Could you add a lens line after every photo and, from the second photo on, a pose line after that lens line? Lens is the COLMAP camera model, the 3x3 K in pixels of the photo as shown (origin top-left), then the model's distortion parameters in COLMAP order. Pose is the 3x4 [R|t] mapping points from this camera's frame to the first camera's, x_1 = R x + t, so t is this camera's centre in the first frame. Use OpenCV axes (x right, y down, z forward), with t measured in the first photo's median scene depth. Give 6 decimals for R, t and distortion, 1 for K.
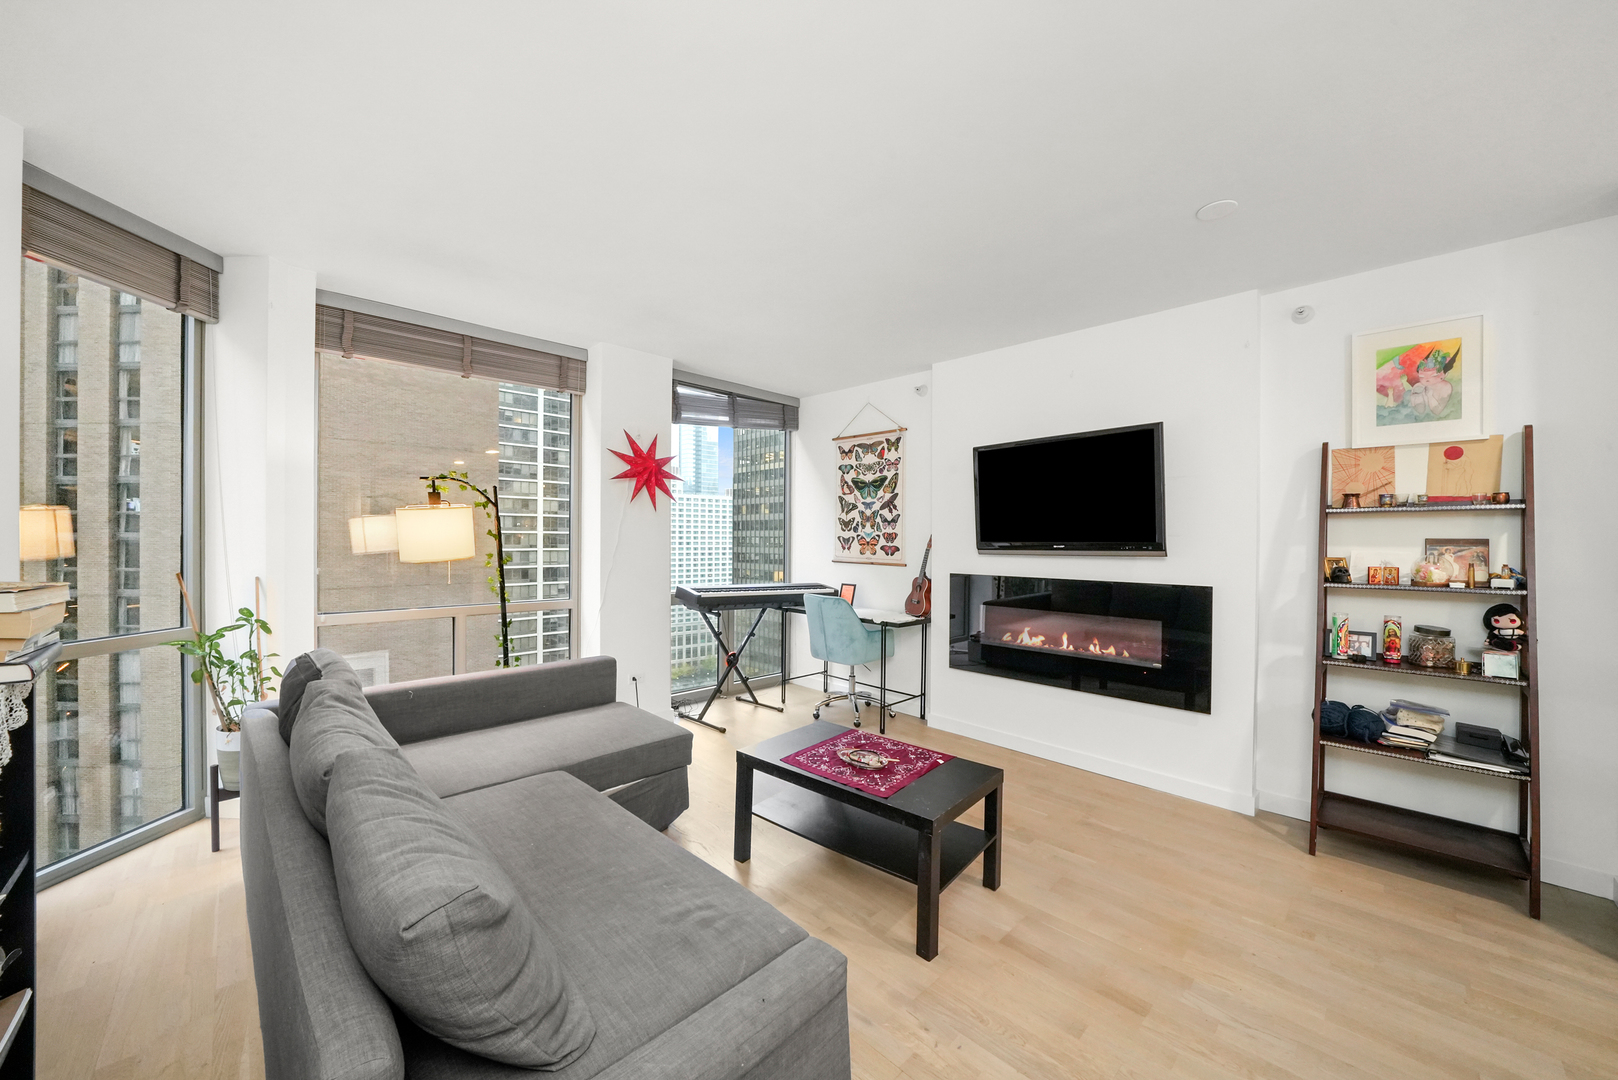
lens RADIAL K [[591.5, 0, 806.3], [0, 591.5, 542.6], [0, 0, 1]] dist [-0.023436, 0.000523]
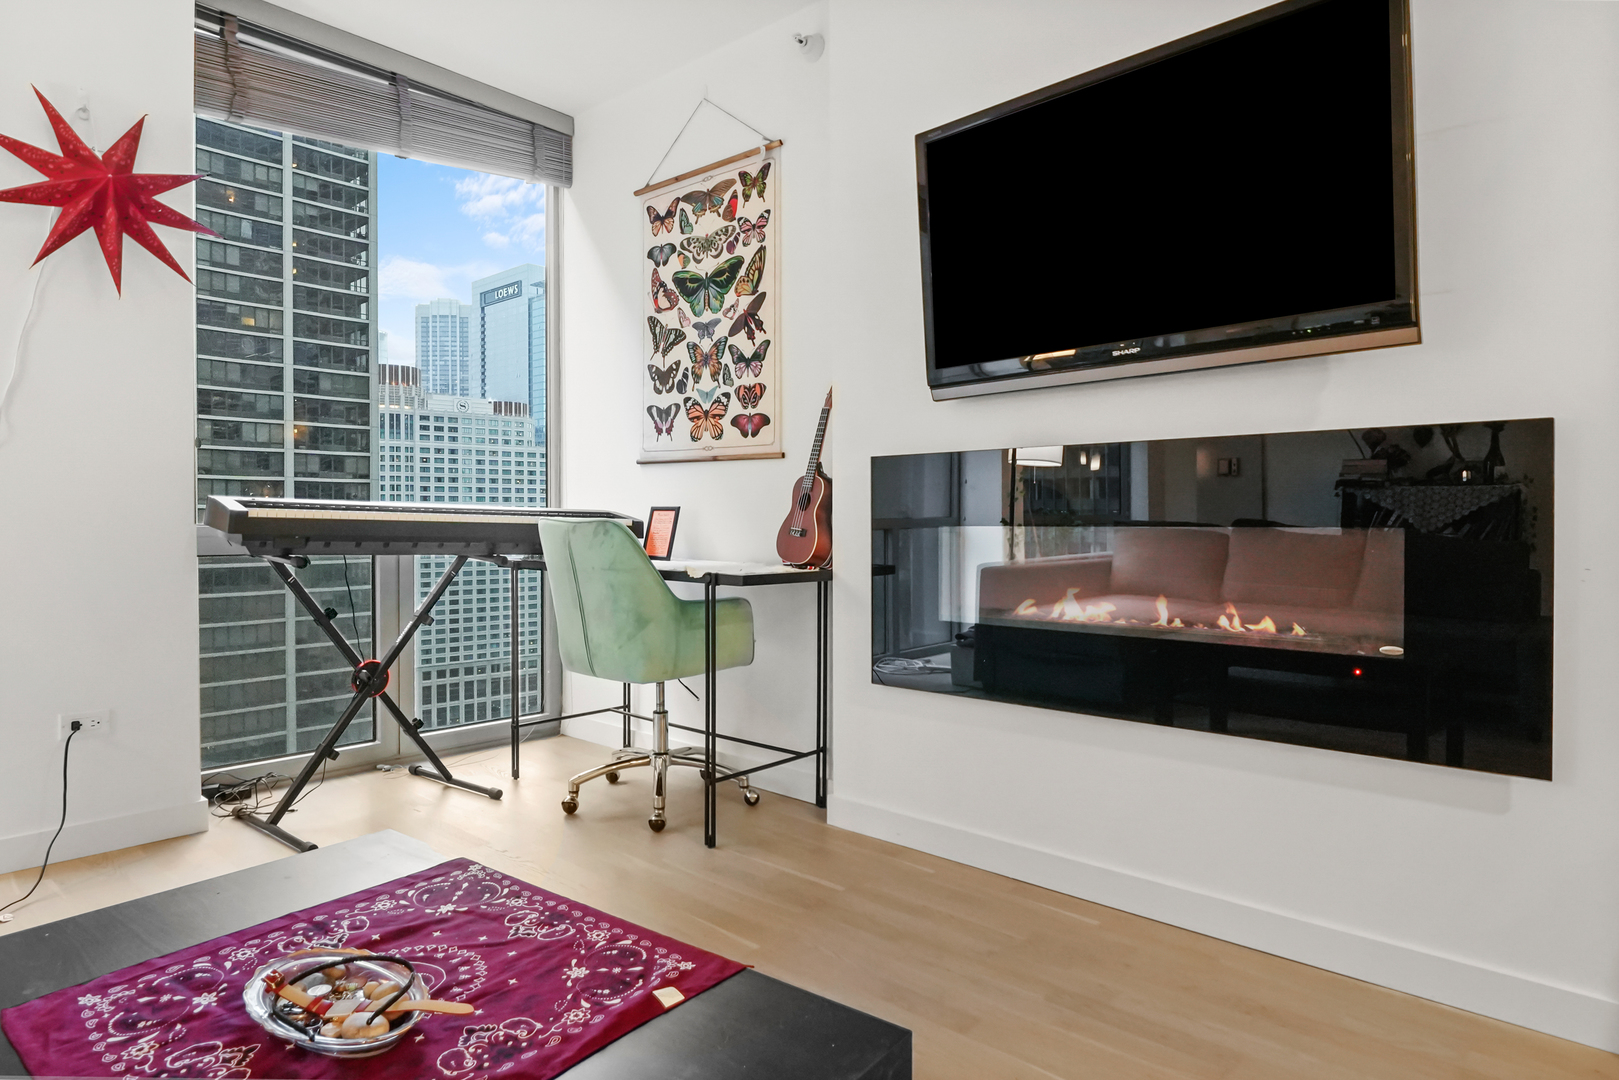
lens RADIAL K [[932.3, 0, 797.1], [0, 932.3, 527.3], [0, 0, 1]] dist [-0.009547, -0.004724]
pose [[0.997785, -0.010031, 0.065756, 0.143201], [0.009736, 0.999941, 0.004817, 0.095325], [-0.065801, -0.004166, 0.997824, 0.335831]]
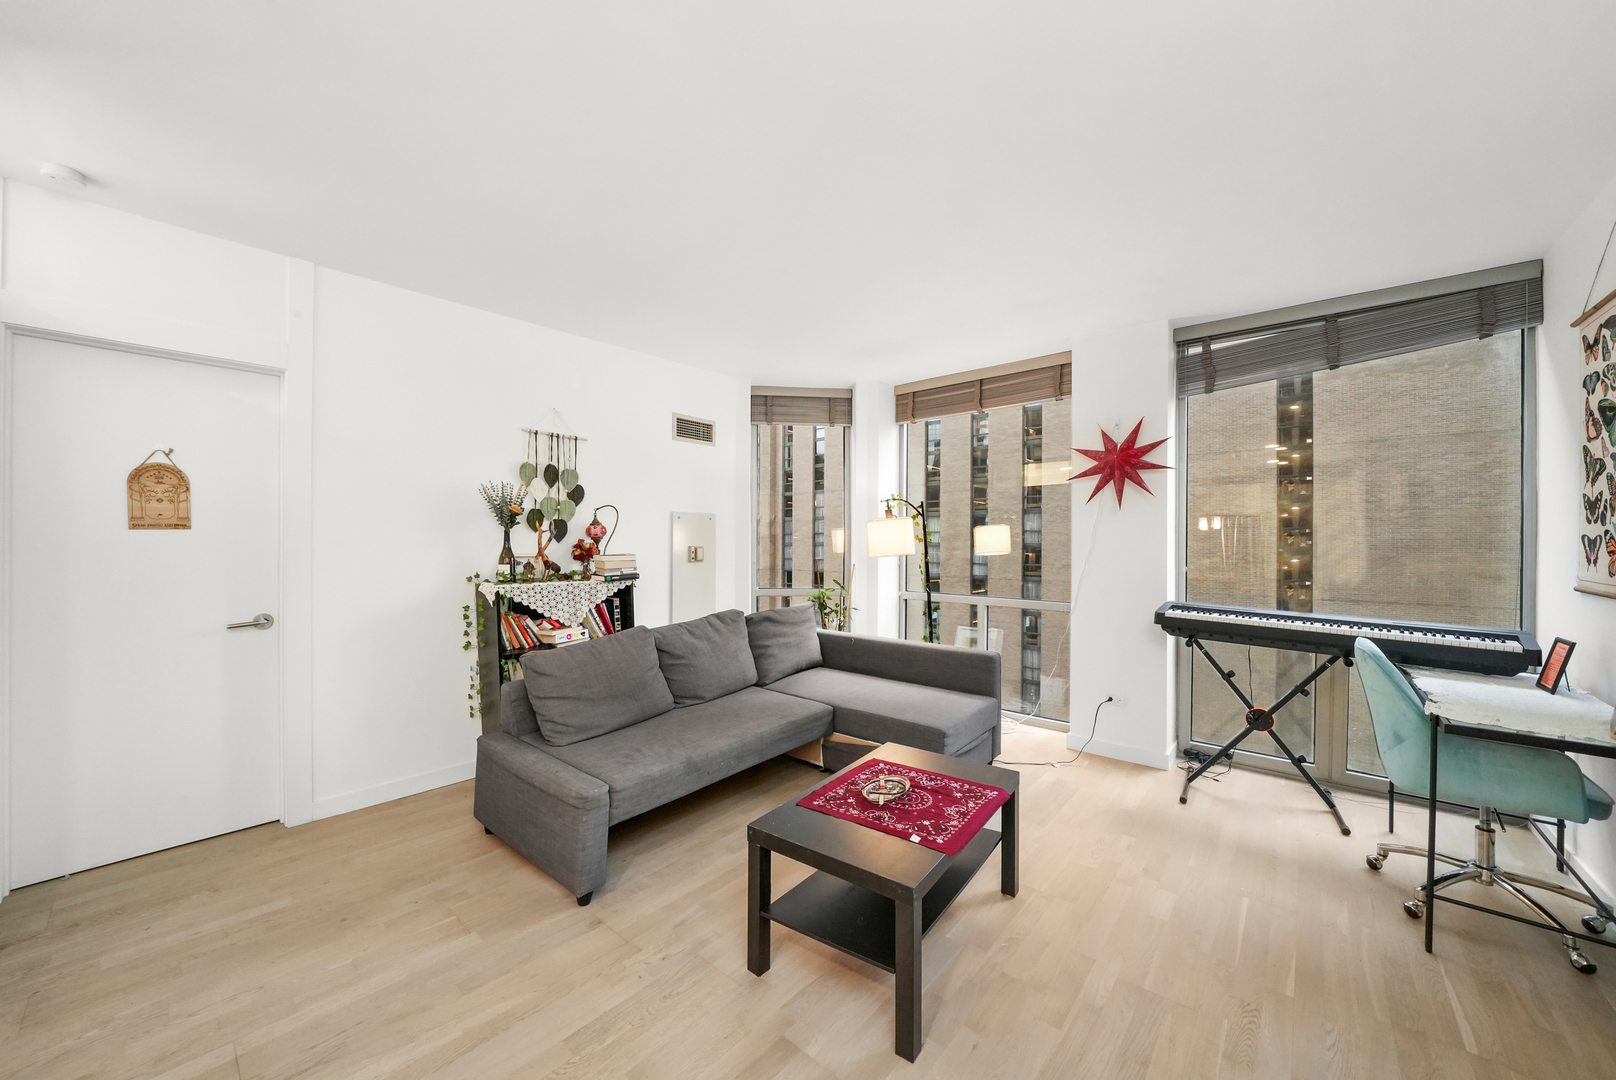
lens RADIAL K [[585.2, 0, 805.6], [0, 585.2, 544.7], [0, 0, 1]] dist [-0.021082, 0.002267]
pose [[0.084884, -0.003802, -0.996384, 0.520961], [-0.009765, 0.999942, -0.004647, 0.005618], [0.996343, 0.010124, 0.084842, 0.443201]]
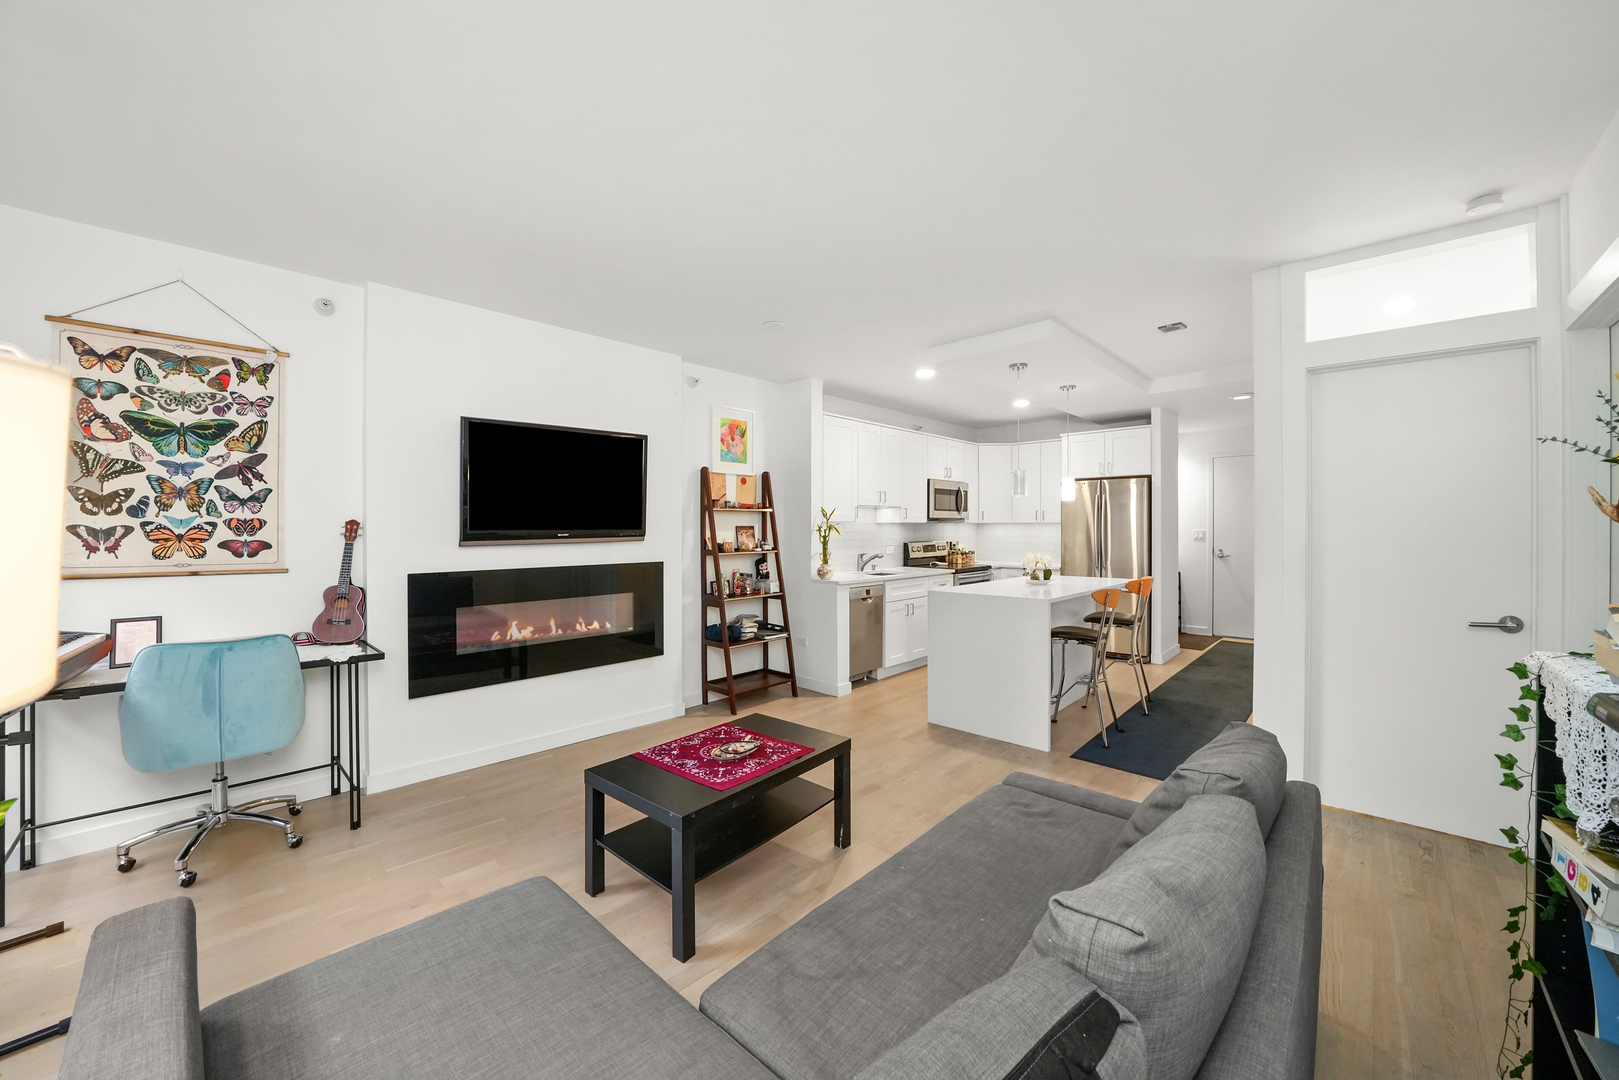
lens RADIAL K [[591.9, 0, 796.5], [0, 591.9, 525.9], [0, 0, 1]] dist [-0.023436, 0.000523]
pose [[-0.016898, -0.006979, 0.999833, -0.497852], [0.006209, 0.999956, 0.007085, -0.011245], [-0.999838, 0.006328, -0.016854, 0.502368]]
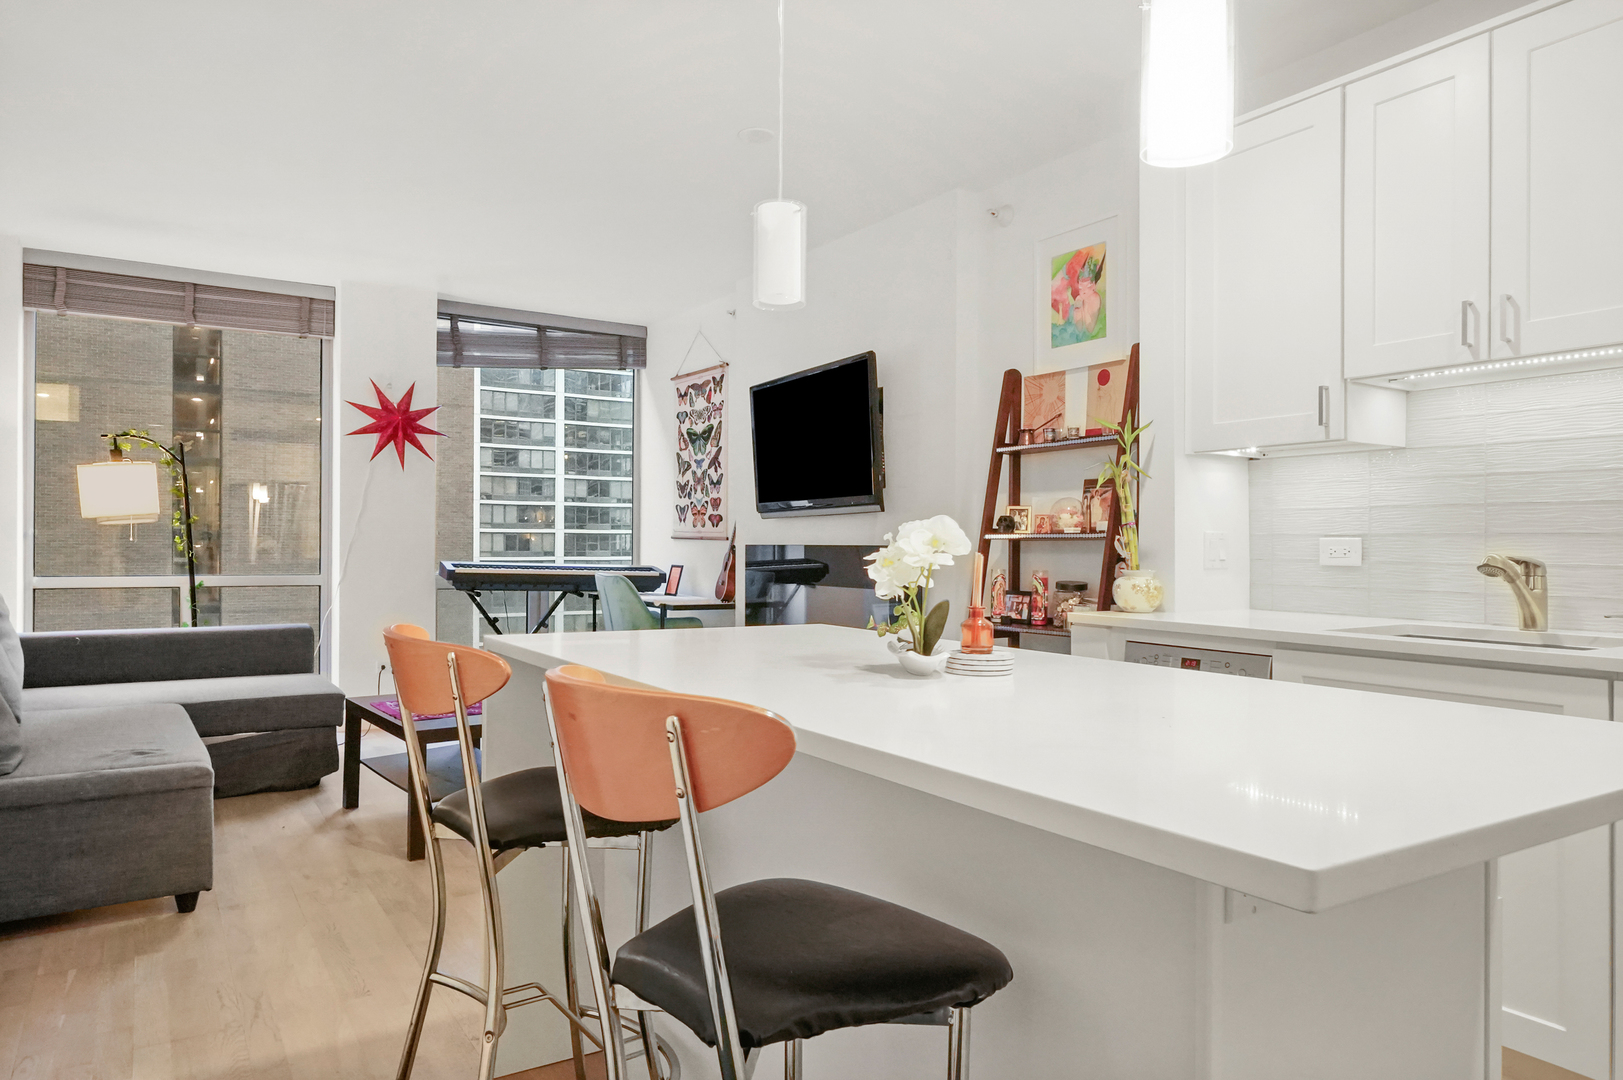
lens RADIAL K [[1031.4, 0, 817.8], [0, 1031.4, 540.7], [0, 0, 1]] dist [0.004700, -0.007715]
pose [[0.981549, -0.002387, -0.191197, 0.587850], [0.000587, 0.999955, -0.009466, 0.058262], [0.191211, 0.009179, 0.981506, -0.337598]]
